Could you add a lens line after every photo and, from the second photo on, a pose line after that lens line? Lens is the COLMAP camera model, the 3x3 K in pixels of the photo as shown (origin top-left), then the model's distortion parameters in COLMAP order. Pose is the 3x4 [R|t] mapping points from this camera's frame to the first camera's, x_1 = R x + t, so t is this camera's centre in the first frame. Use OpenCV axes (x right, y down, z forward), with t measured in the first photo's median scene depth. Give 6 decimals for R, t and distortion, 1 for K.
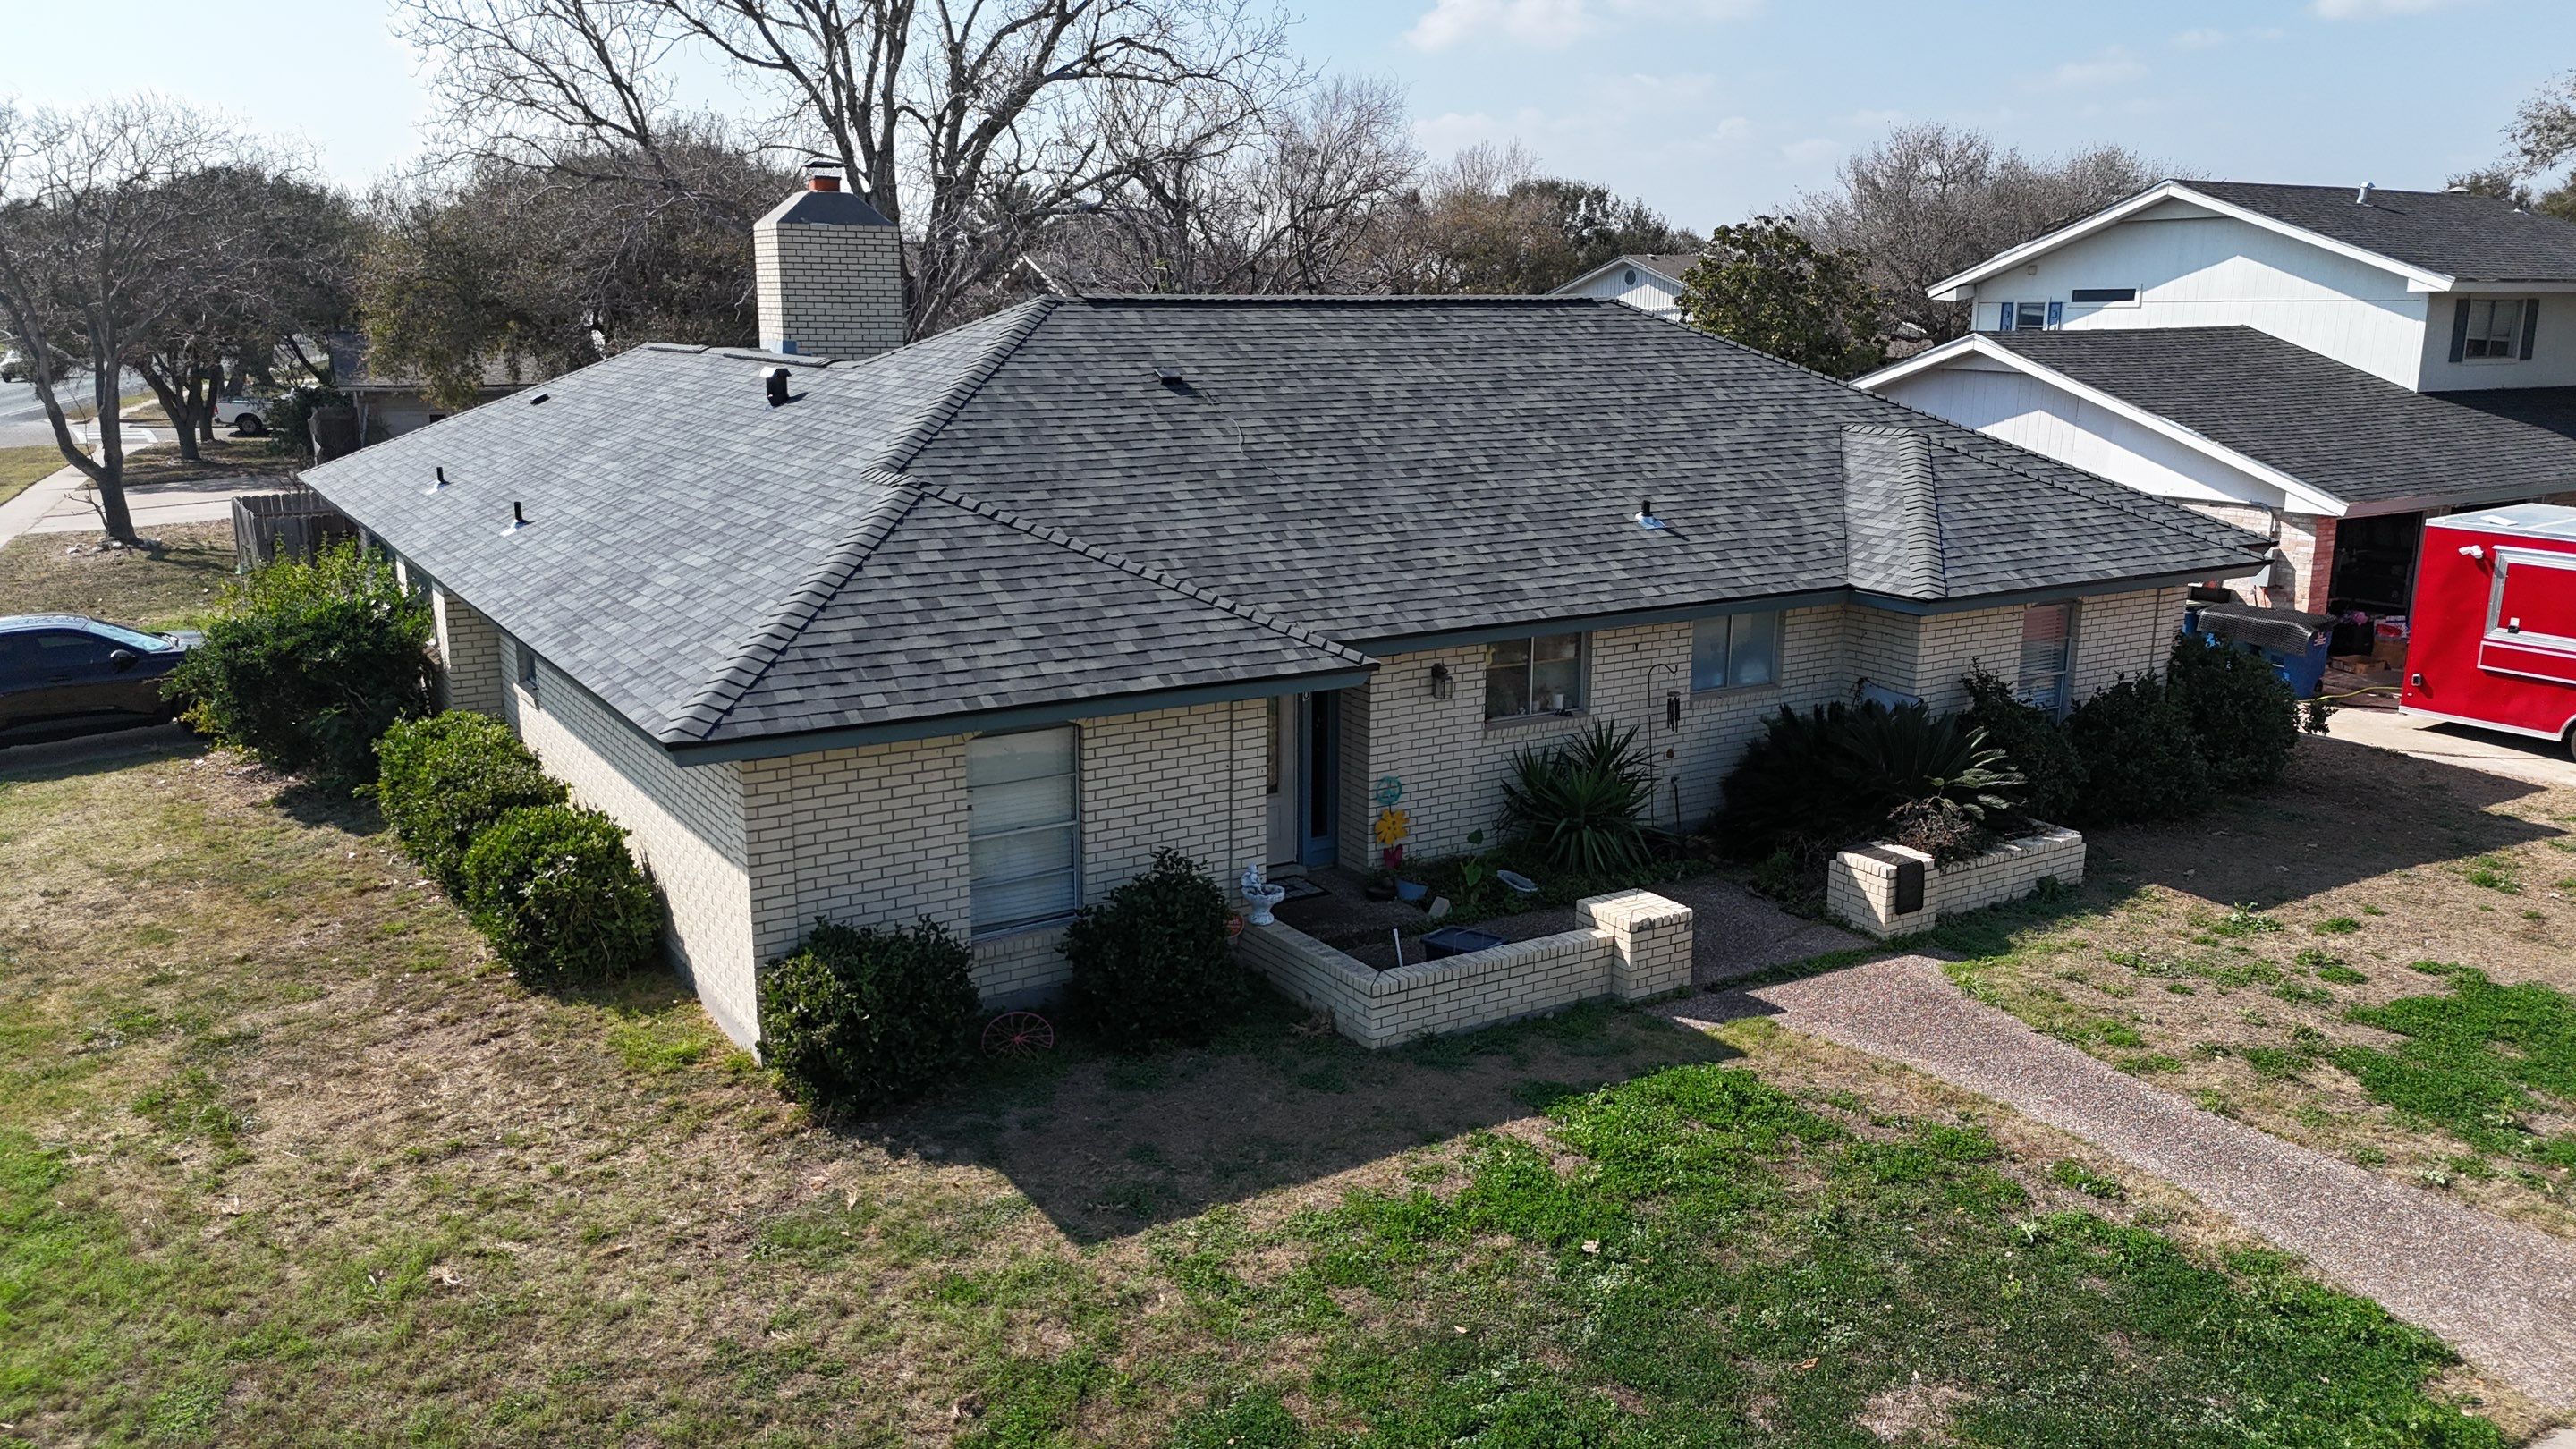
lens RADIAL K [[1902.8, 0, 1283.7], [0, 1902.8, 721.9], [0, 0, 1]] dist [0.075068, -0.072279]
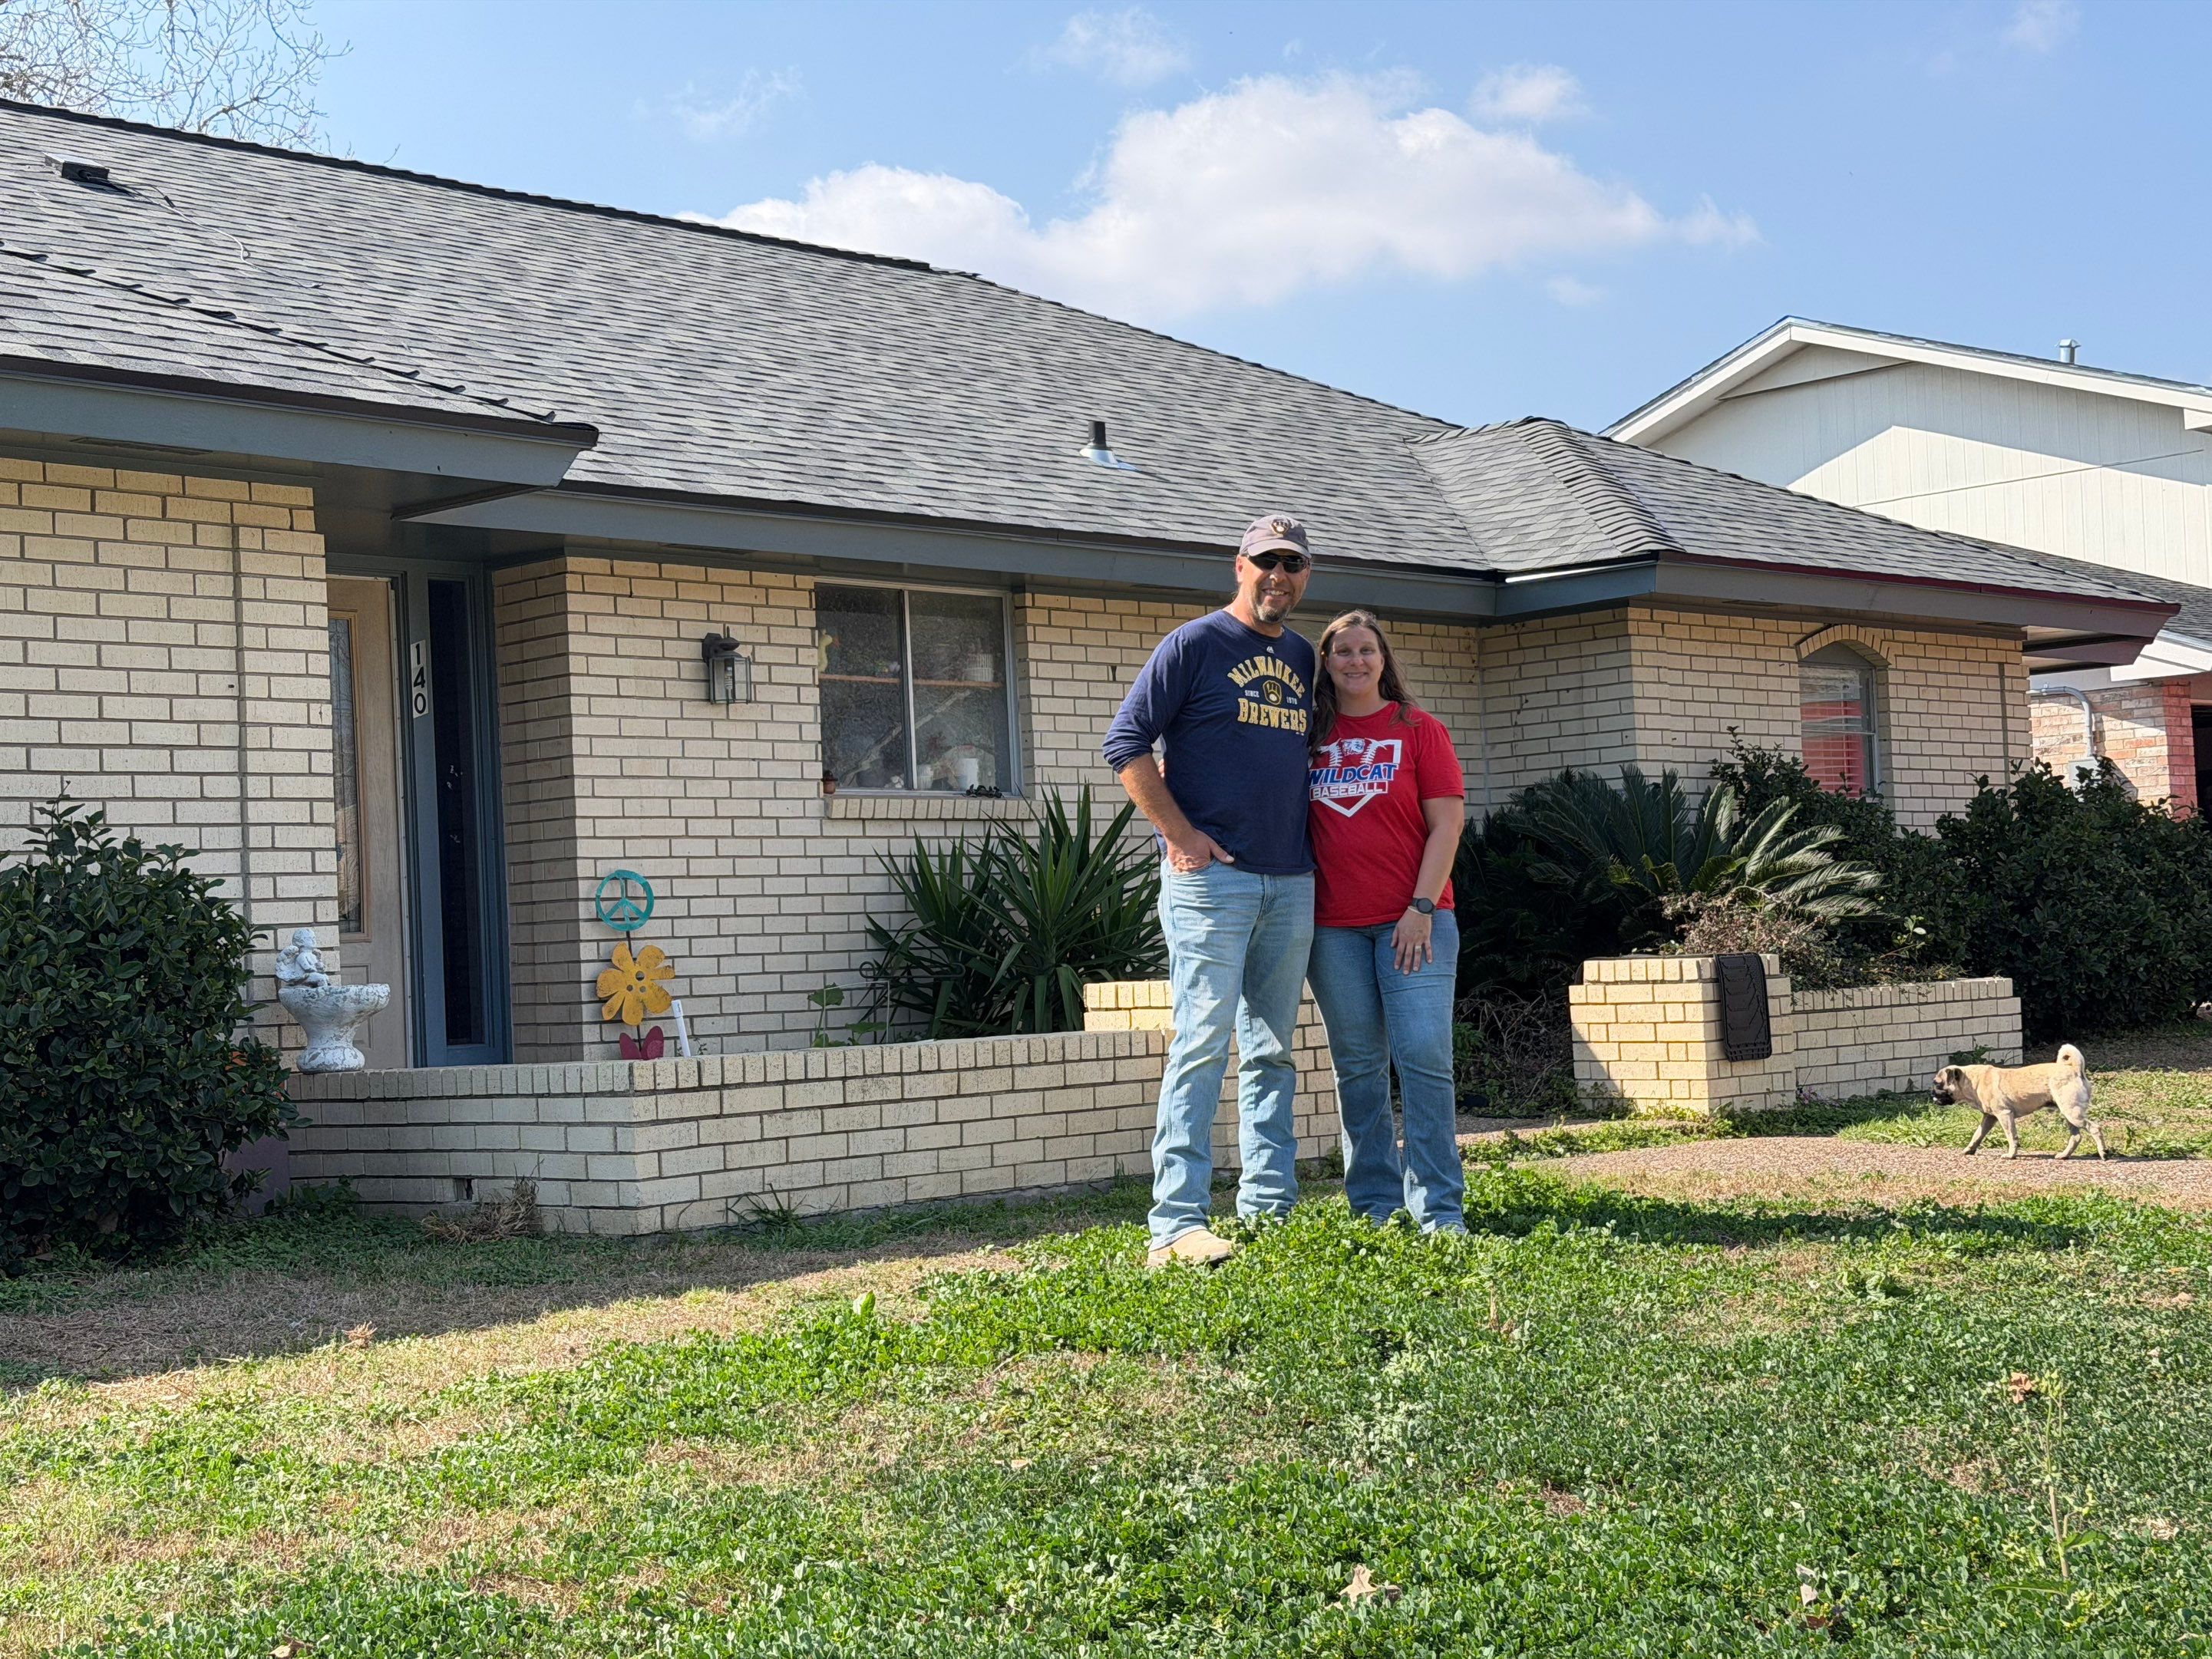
lens RADIAL K [[3071.8, 0, 1114.2], [0, 3071.8, 835.3], [0, 0, 1]] dist [0.161732, 0.000000]
pose [[0.969446, -0.041272, 0.241807, -0.008051], [0.102164, 0.964116, -0.245035, 0.226010], [-0.223017, 0.262253, 0.938875, 0.317023]]
